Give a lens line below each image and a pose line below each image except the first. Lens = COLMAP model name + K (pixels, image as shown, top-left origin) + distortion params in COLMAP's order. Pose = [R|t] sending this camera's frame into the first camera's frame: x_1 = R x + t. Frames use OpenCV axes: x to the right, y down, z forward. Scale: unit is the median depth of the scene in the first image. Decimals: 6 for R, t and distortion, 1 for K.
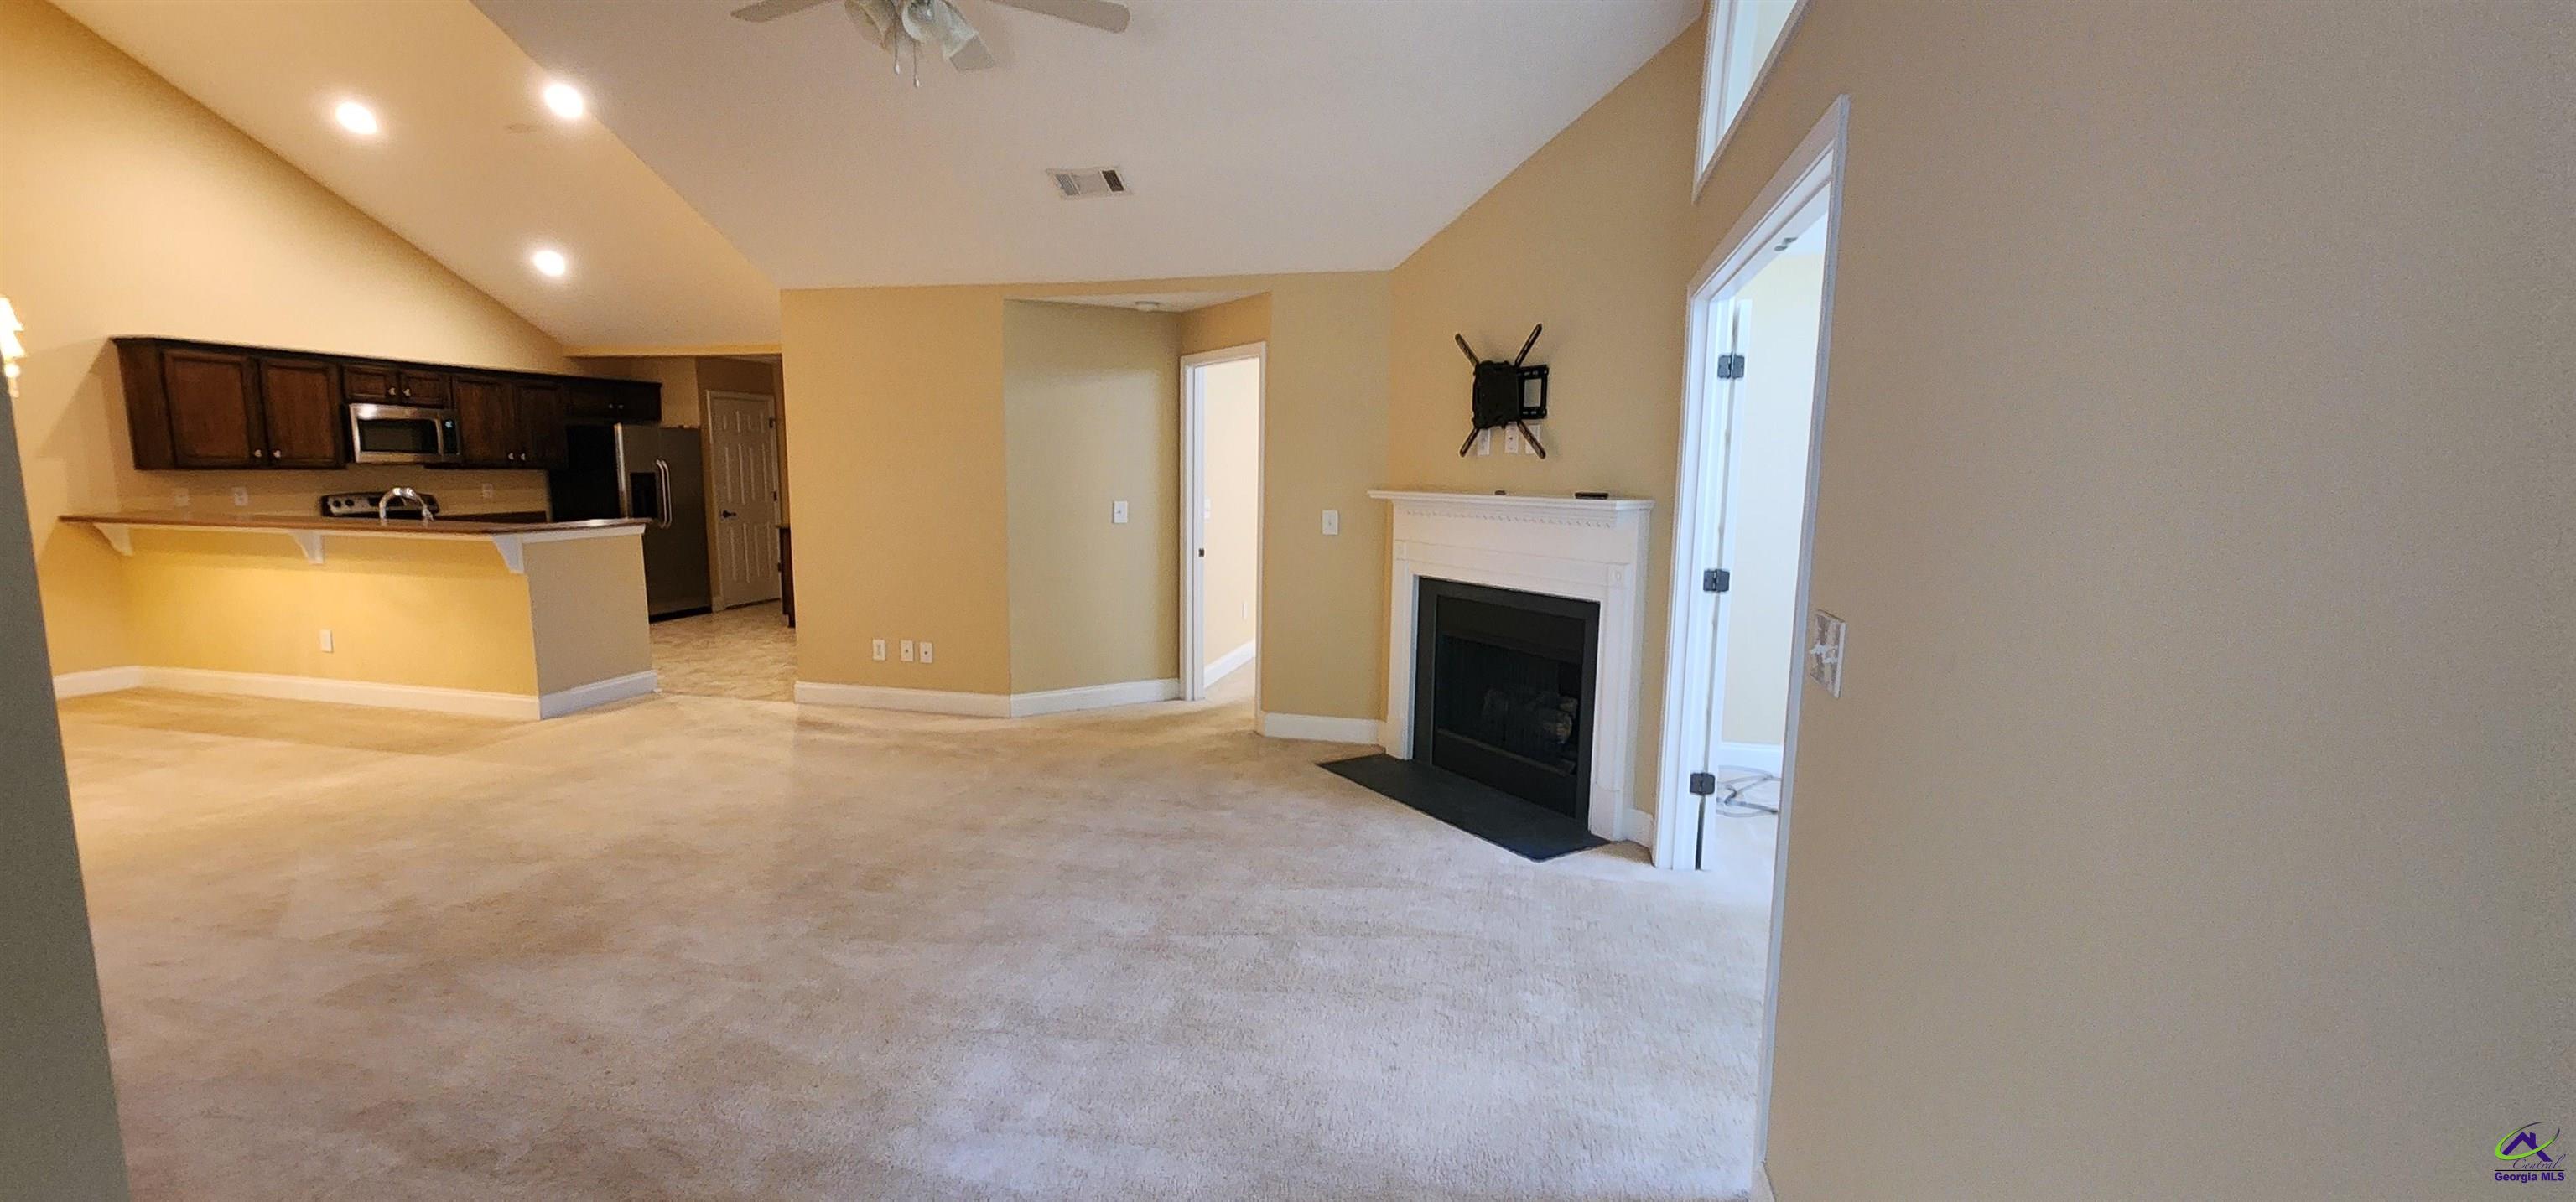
lens RADIAL K [[1066.2, 0, 1293.1], [0, 1066.2, 615.3], [0, 0, 1]] dist [0.014071, -0.000040]
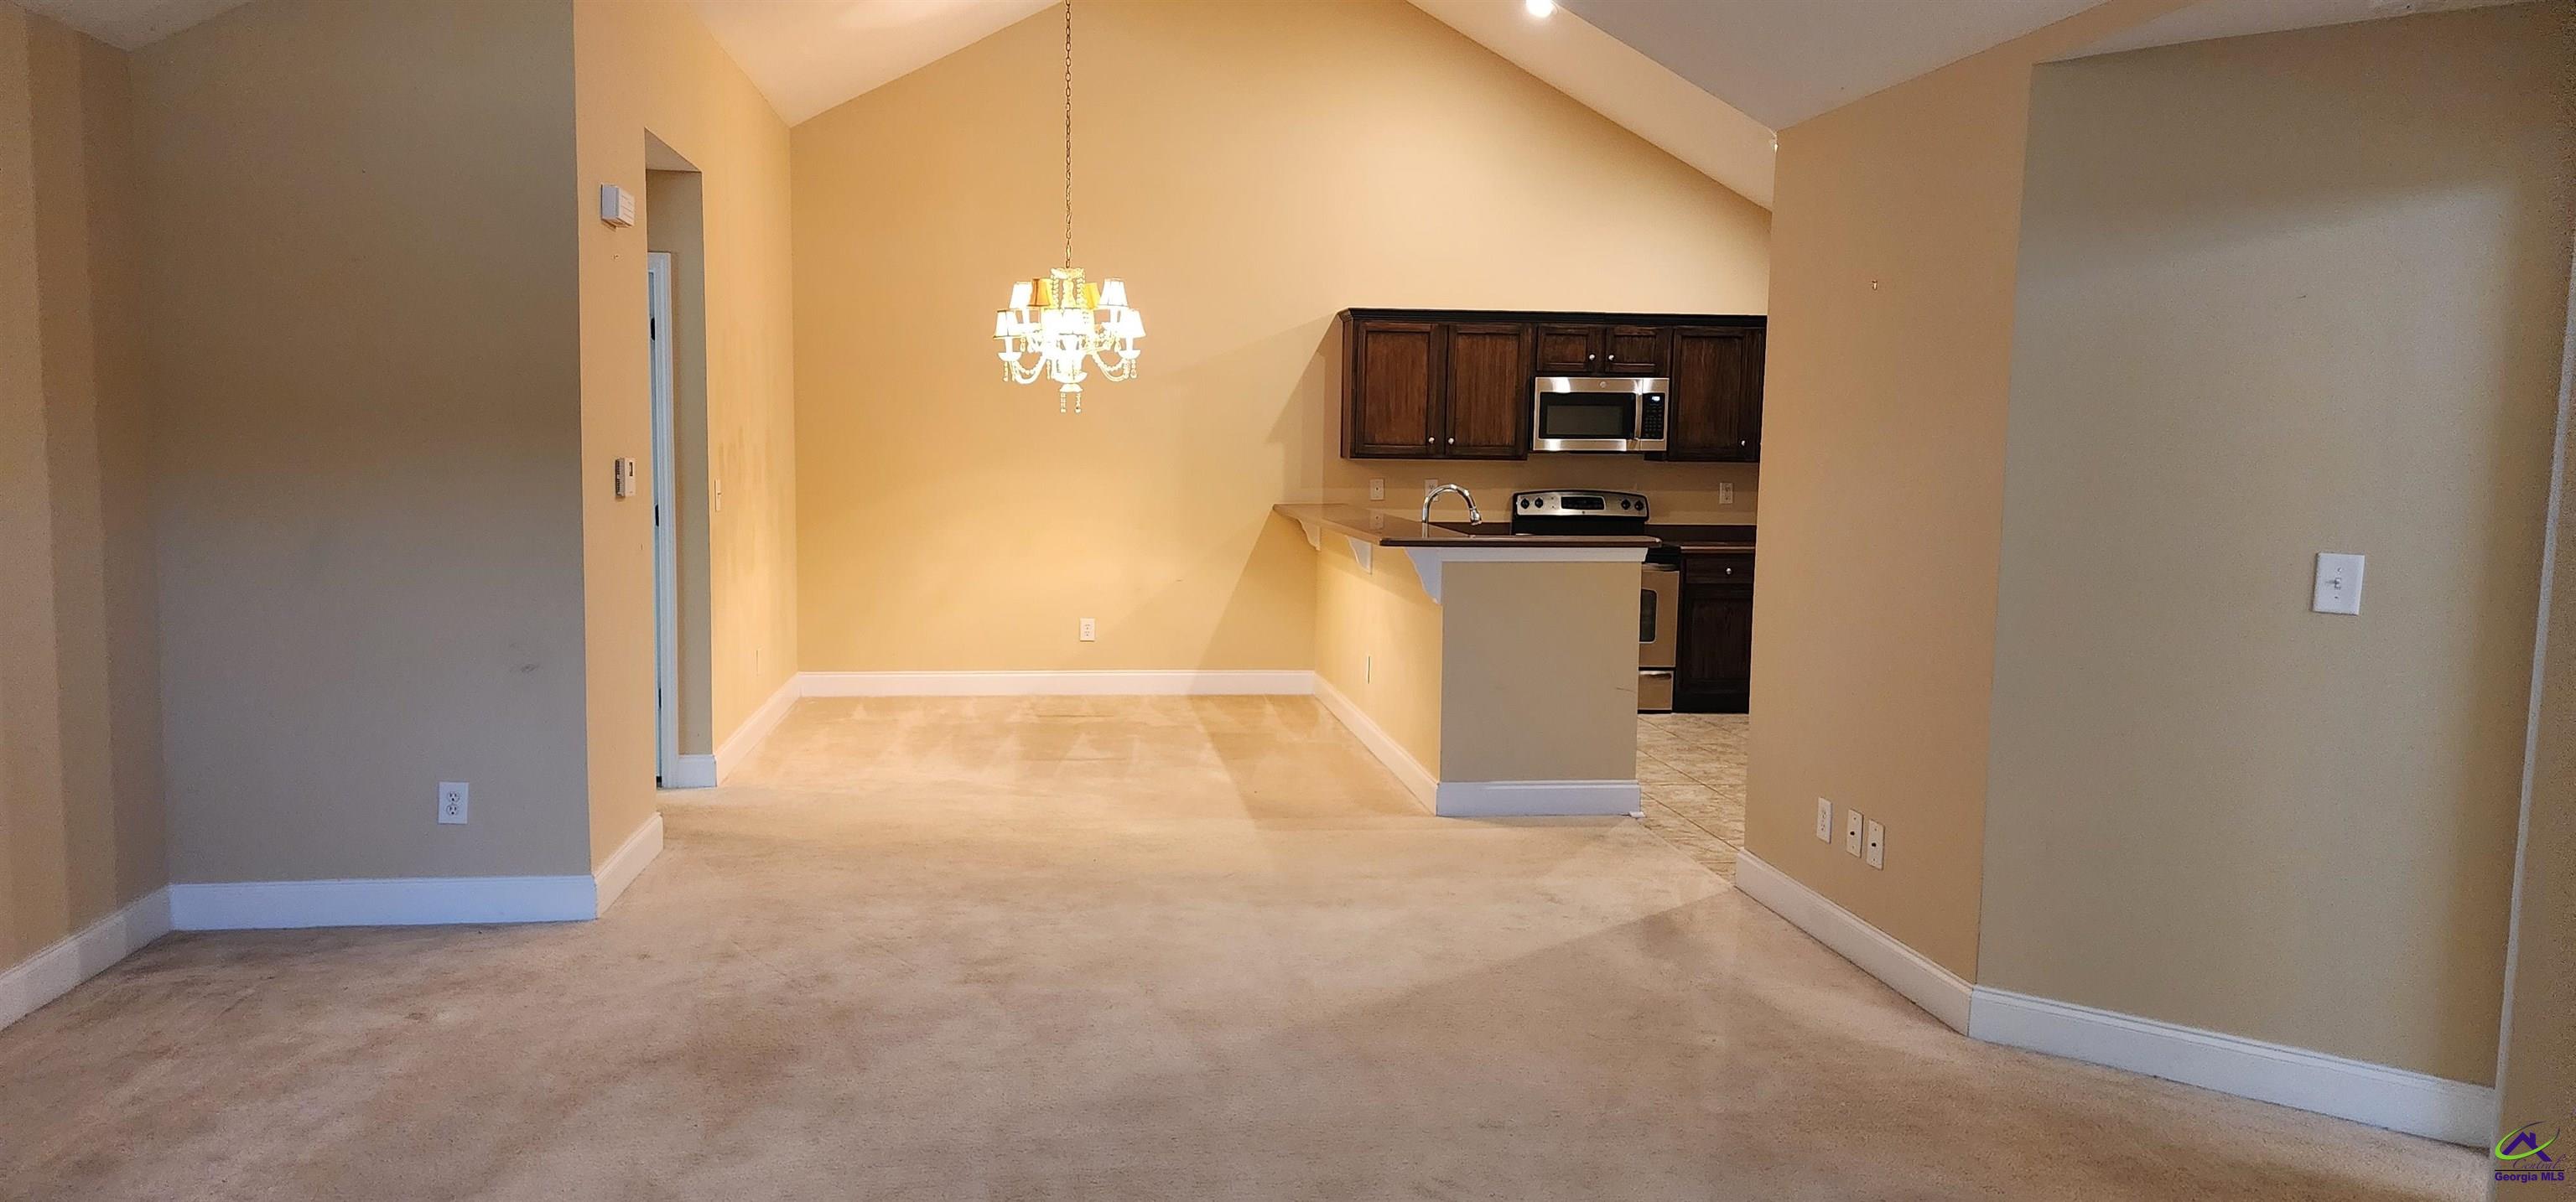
lens RADIAL K [[1727.5, 0, 1271.3], [0, 1727.5, 601.9], [0, 0, 1]] dist [0.106019, -0.100763]
pose [[0.351305, 0.084599, -0.932431, 0.252905], [-0.141998, 0.989203, 0.036251, -0.056161], [0.925430, 0.119668, 0.359525, 0.416717]]
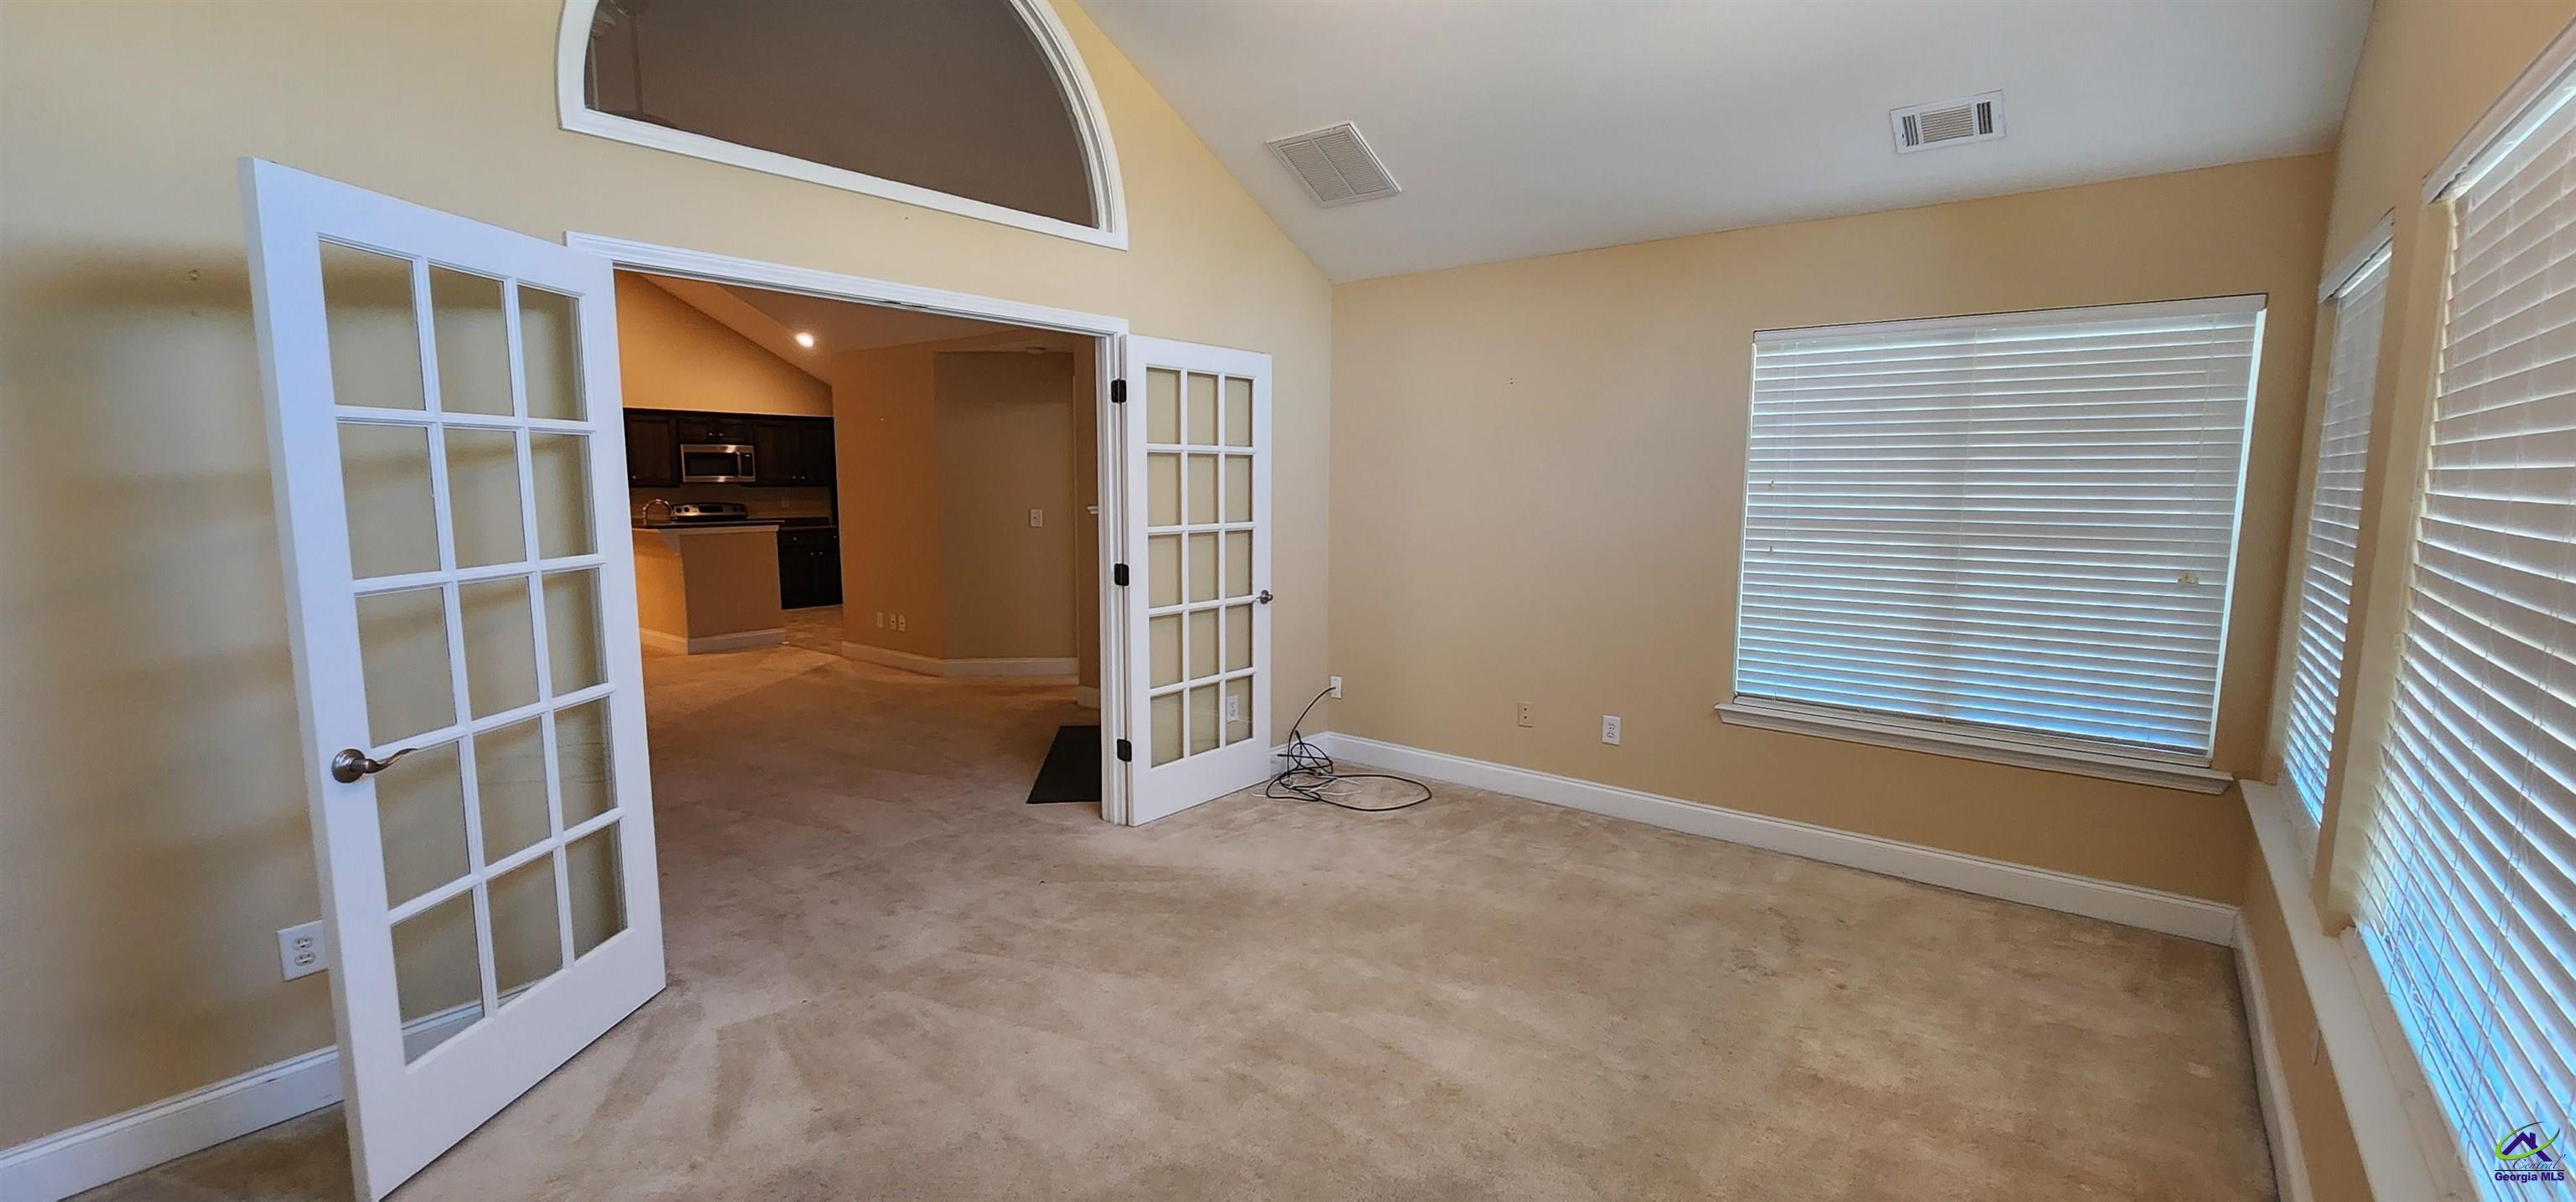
lens RADIAL K [[1066.3, 0, 1341.1], [0, 1066.3, 613.6], [0, 0, 1]] dist [0.000429, 0.000017]
pose [[0.914491, 0.044584, -0.402143, 0.612826], [-0.051826, 0.998631, -0.007140, 0.003904], [0.401274, 0.027371, 0.915549, 0.015589]]
